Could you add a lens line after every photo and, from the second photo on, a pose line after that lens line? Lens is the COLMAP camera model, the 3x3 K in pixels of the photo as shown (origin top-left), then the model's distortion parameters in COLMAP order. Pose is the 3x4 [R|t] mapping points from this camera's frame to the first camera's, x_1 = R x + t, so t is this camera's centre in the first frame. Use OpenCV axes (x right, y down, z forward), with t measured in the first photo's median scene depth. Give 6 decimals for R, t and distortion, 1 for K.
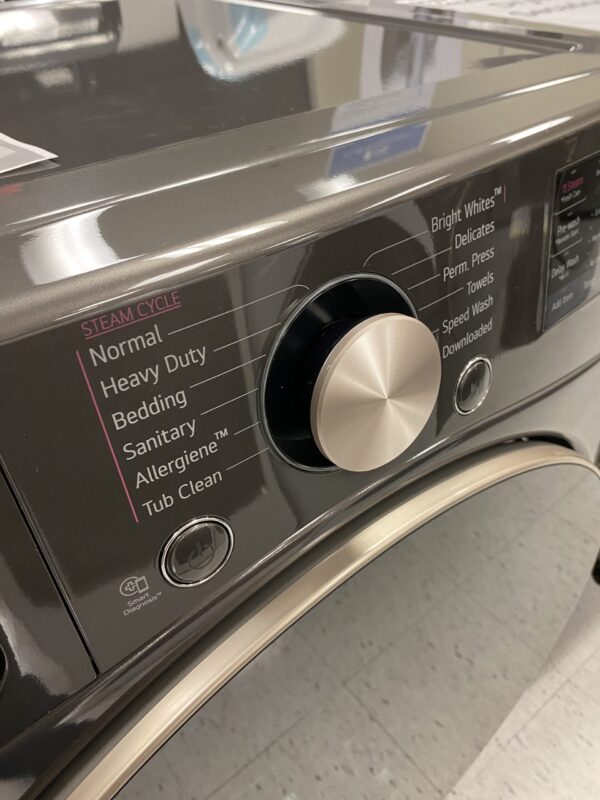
lens RADIAL K [[619.7, 0, 301.4], [0, 619.7, 398.0], [0, 0, 1]] dist [0.017016, -0.024166]
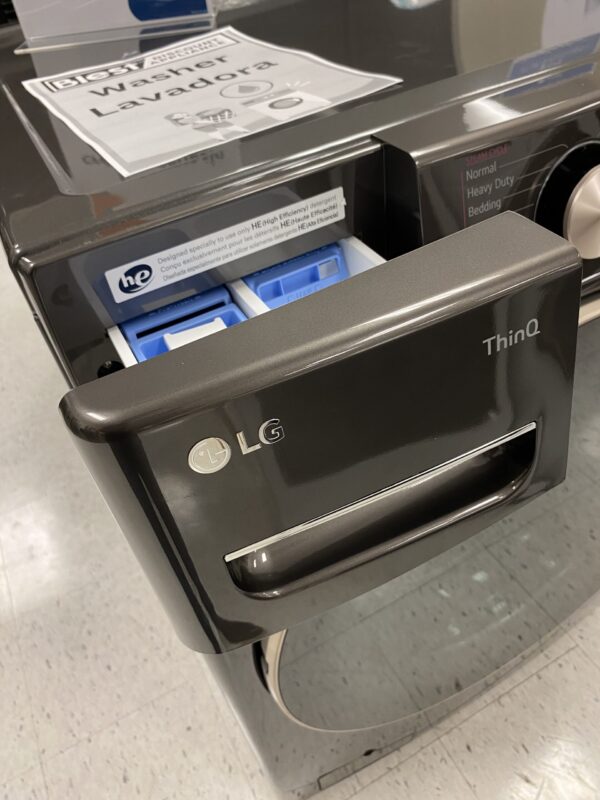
lens RADIAL K [[619.7, 0, 282.5], [0, 619.7, 394.6], [0, 0, 1]] dist [0.017016, -0.024166]
pose [[0.976757, 0.051713, -0.208020, -0.264941], [-0.034819, 0.995851, 0.084069, 0.287918], [0.211504, -0.074872, 0.974505, -0.682930]]
